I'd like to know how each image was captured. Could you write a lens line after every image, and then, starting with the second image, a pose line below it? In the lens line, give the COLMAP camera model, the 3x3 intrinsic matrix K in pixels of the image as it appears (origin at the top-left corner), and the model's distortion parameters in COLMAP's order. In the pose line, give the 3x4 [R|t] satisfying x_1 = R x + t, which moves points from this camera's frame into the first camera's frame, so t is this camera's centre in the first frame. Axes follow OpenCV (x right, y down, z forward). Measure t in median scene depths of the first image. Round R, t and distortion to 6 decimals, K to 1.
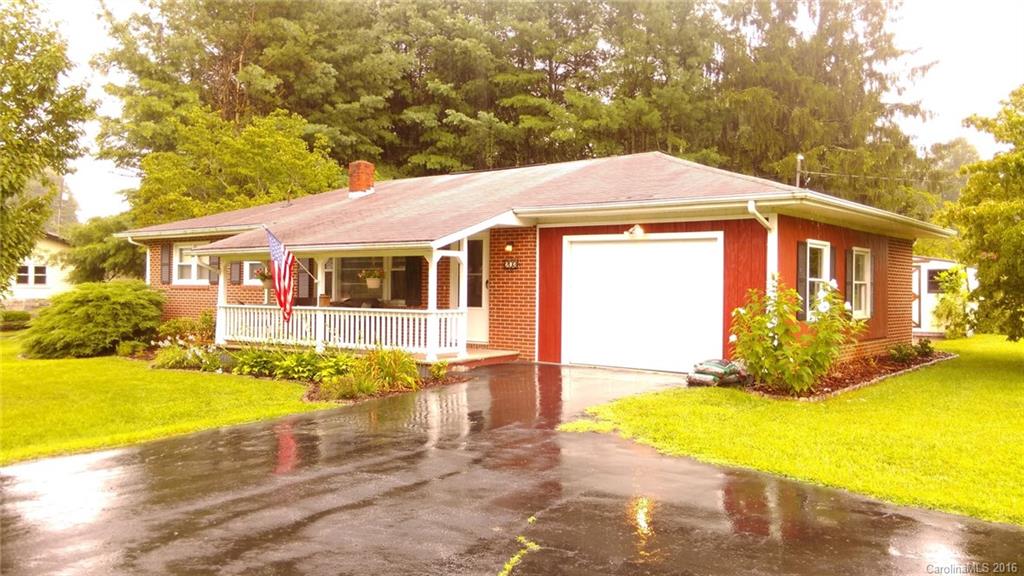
lens RADIAL K [[851.6, 0, 511.6], [0, 851.6, 266.7], [0, 0, 1]] dist [0.127724, -0.207672]
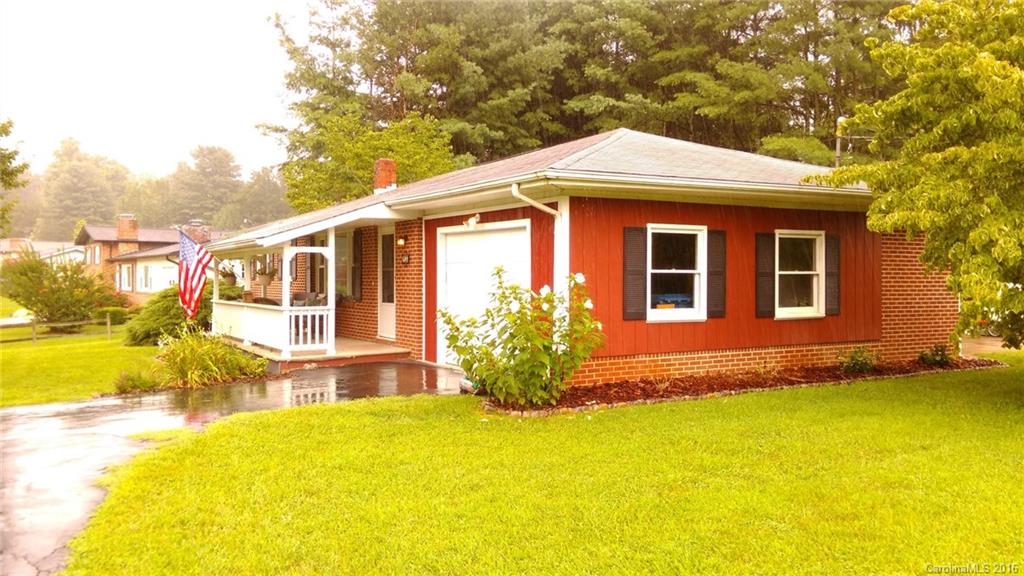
lens RADIAL K [[851.6, 0, 511.6], [0, 851.6, 266.7], [0, 0, 1]] dist [0.127724, -0.207672]
pose [[0.924392, -0.014958, -0.381152, 0.250476], [0.019533, 0.999776, 0.008137, 0.000305], [0.380945, -0.014967, 0.924477, 0.080283]]
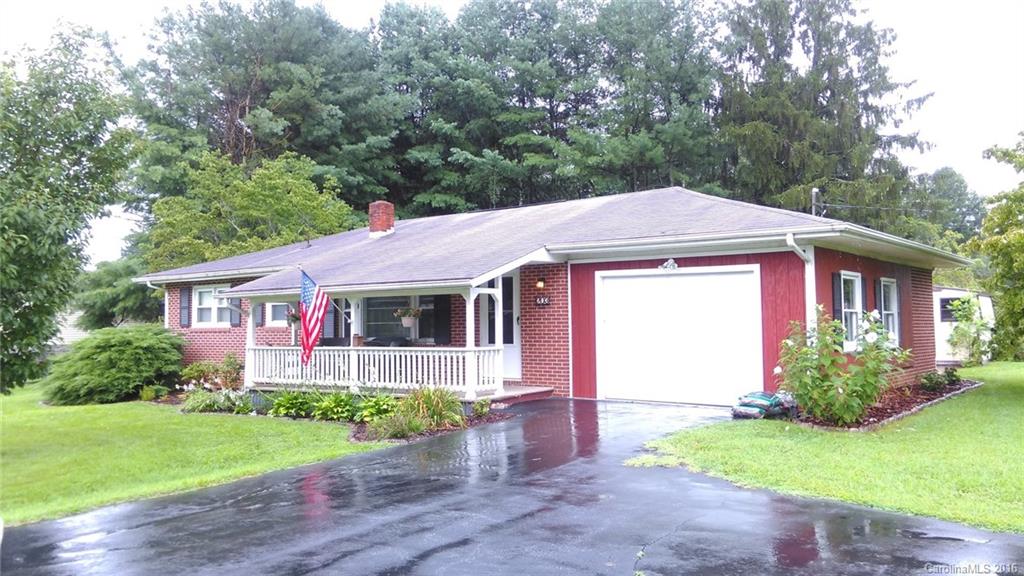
lens RADIAL K [[851.6, 0, 511.6], [0, 851.6, 266.7], [0, 0, 1]] dist [0.127724, -0.207672]
pose [[0.999731, -0.018734, 0.013691, -0.026476], [0.019296, 0.998924, -0.042176, -0.000506], [-0.012886, 0.042429, 0.999016, -0.004154]]
